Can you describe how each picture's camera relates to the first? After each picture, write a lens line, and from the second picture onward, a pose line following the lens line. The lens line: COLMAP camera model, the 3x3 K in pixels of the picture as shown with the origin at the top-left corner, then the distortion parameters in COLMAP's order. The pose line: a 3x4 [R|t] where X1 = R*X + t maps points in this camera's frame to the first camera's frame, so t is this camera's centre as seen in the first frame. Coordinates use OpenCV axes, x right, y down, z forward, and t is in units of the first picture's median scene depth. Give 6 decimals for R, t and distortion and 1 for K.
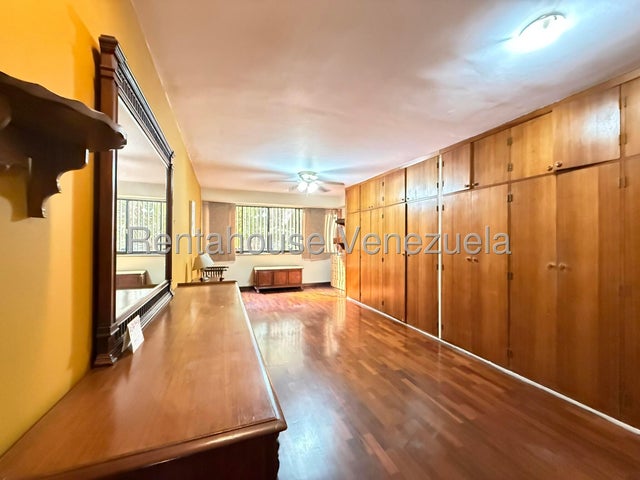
lens RADIAL K [[253.5, 0, 320.0], [0, 253.5, 240.0], [0, 0, 1]] dist [0.000922, 0.000003]
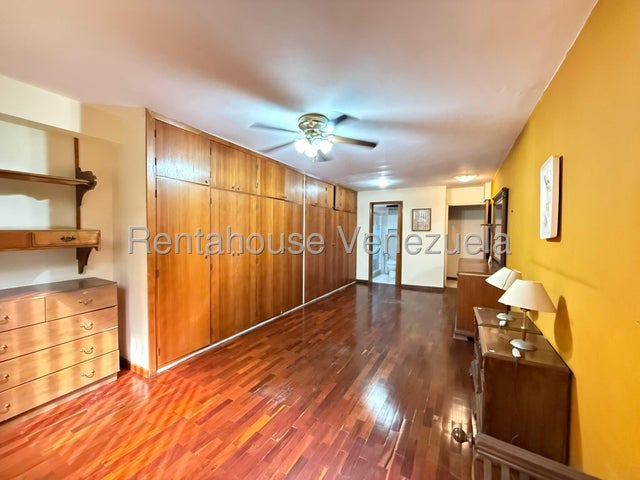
lens RADIAL K [[253.5, 0, 320.0], [0, 253.5, 240.0], [0, 0, 1]] dist [0.000922, 0.000003]
pose [[-0.635337, -0.033954, 0.771488, -0.331831], [-0.013410, 0.999367, 0.032939, -0.011507], [-0.772119, 0.010581, -0.635390, 0.889680]]
